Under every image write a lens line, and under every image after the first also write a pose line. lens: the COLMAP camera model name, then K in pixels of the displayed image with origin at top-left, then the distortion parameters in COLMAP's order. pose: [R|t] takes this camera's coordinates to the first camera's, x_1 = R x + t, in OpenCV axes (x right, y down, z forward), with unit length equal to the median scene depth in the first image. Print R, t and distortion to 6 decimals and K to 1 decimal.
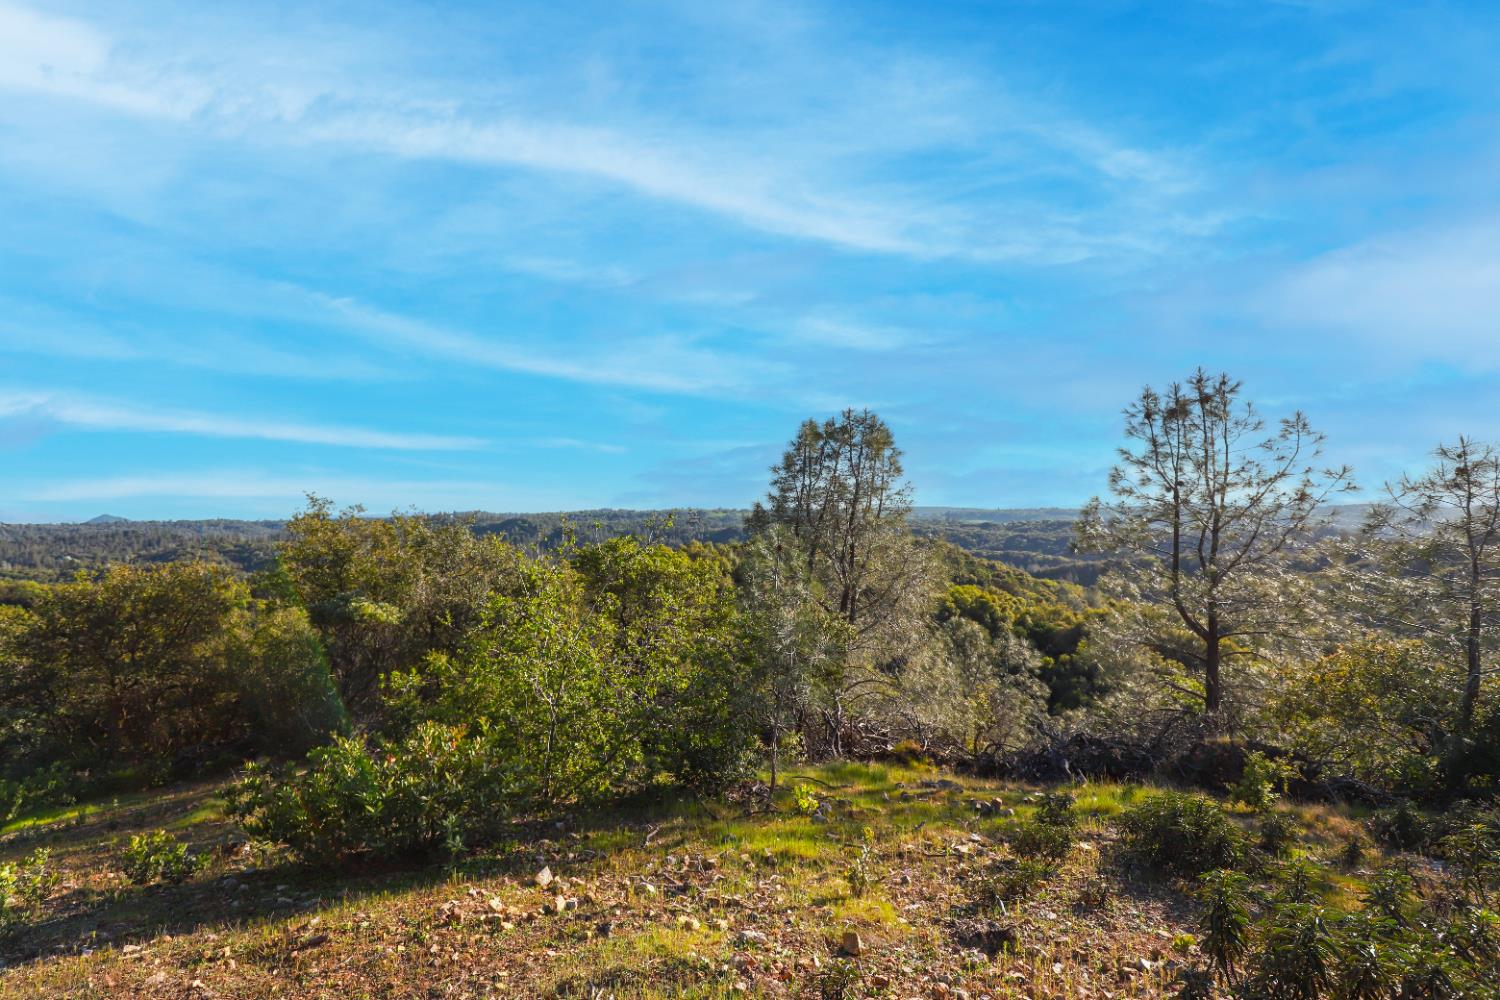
lens RADIAL K [[691.5, 0, 740.9], [0, 691.5, 510.8], [0, 0, 1]] dist [-0.028299, 0.007034]
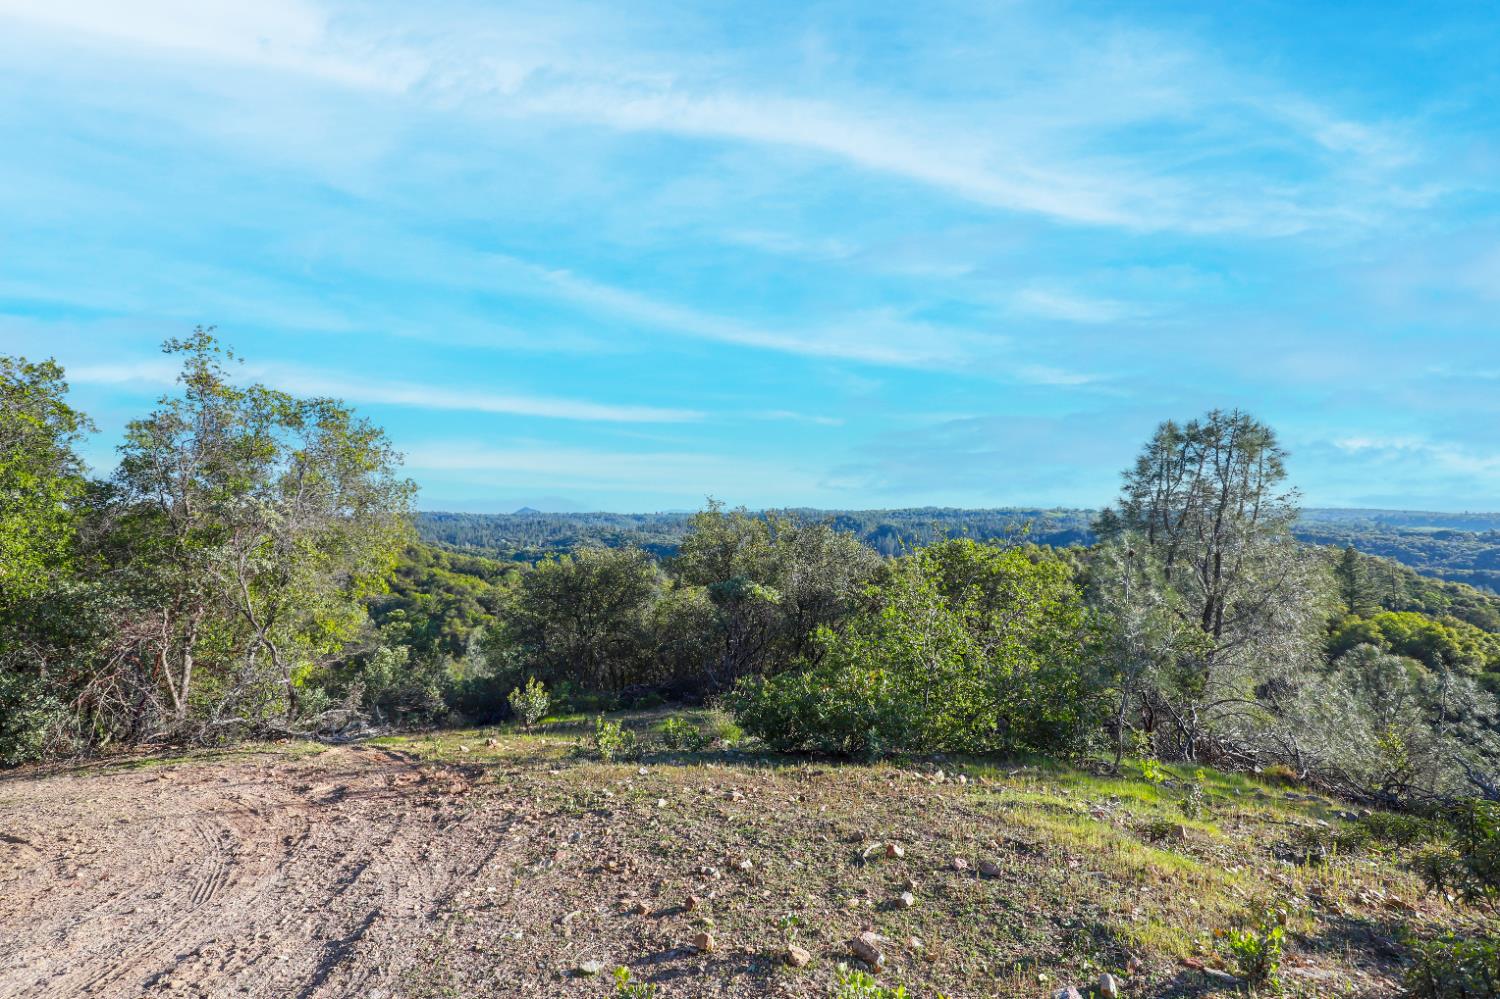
lens RADIAL K [[691.5, 0, 746.7], [0, 691.5, 496.6], [0, 0, 1]] dist [-0.028299, 0.007034]
pose [[0.897348, 0.003415, -0.441310, -0.003725], [-0.011742, 0.999801, -0.016140, -0.006237], [0.441167, 0.019665, 0.897209, -0.113285]]
